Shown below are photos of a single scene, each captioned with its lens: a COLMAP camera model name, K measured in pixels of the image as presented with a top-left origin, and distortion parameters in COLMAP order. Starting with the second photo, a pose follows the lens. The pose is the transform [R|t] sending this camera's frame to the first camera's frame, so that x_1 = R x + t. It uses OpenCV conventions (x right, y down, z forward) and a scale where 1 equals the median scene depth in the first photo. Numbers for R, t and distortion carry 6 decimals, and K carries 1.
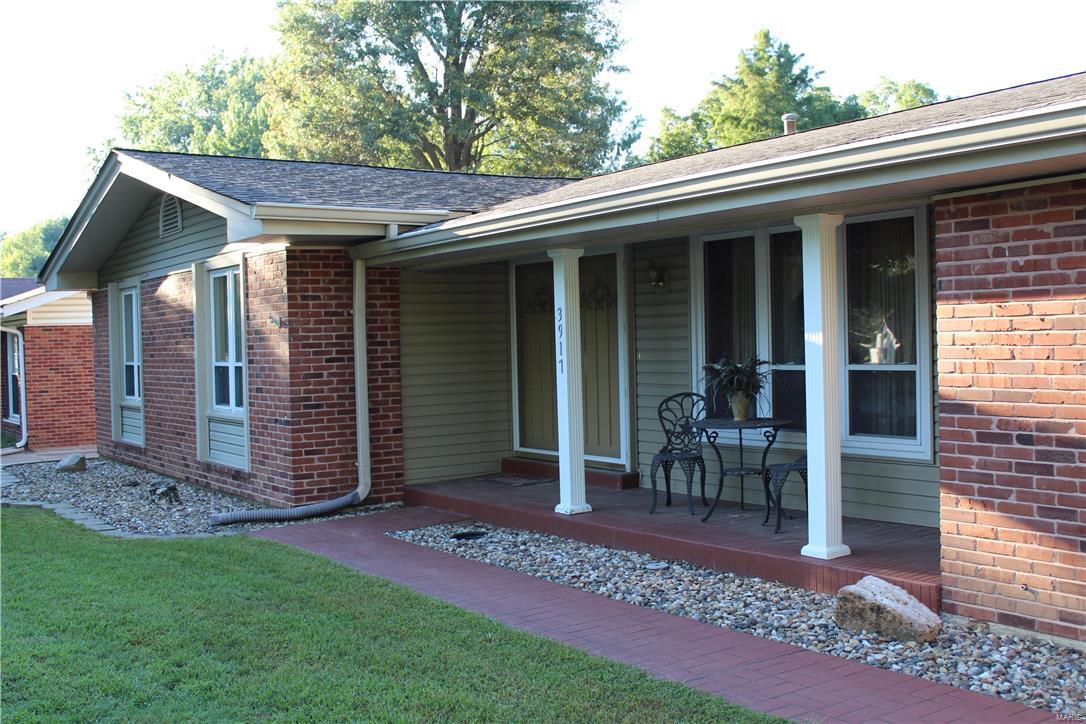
lens RADIAL K [[1133.4, 0, 543.0], [0, 1133.4, 362.0], [0, 0, 1]] dist [-0.064241, 0.014354]
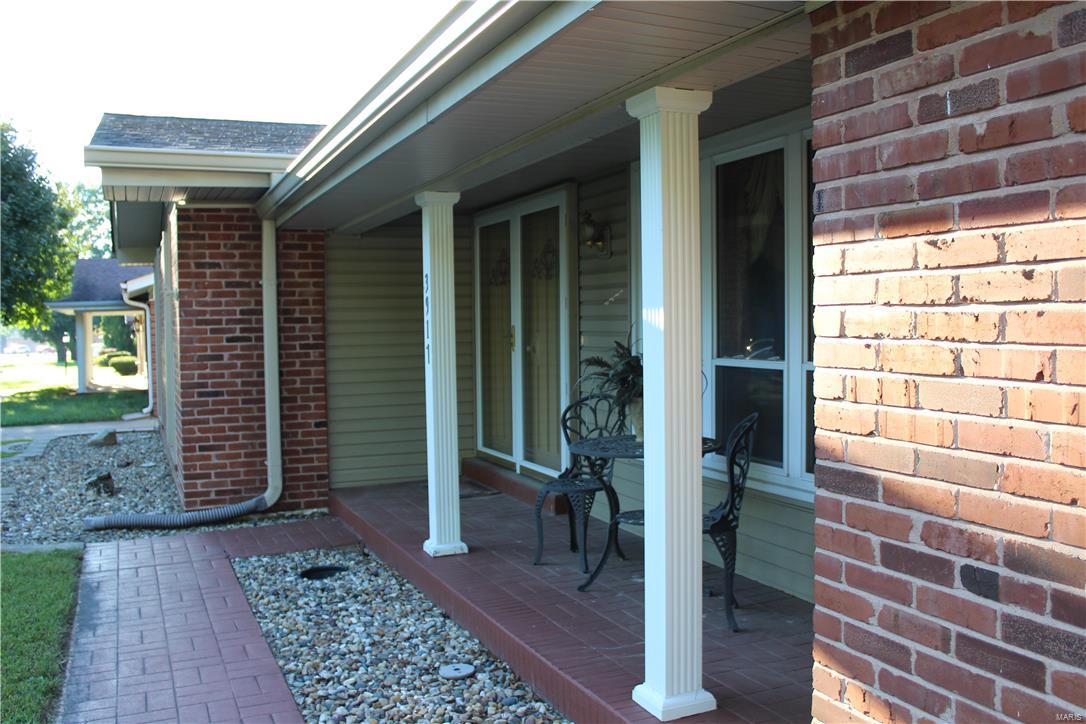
lens RADIAL K [[982.9, 0, 543.0], [0, 982.9, 362.0], [0, 0, 1]] dist [-0.128469, 0.107750]
pose [[0.981470, 0.019419, -0.190630, 0.180407], [-0.014616, 0.999540, 0.026570, -0.007640], [0.191058, -0.023291, 0.981302, 0.339027]]
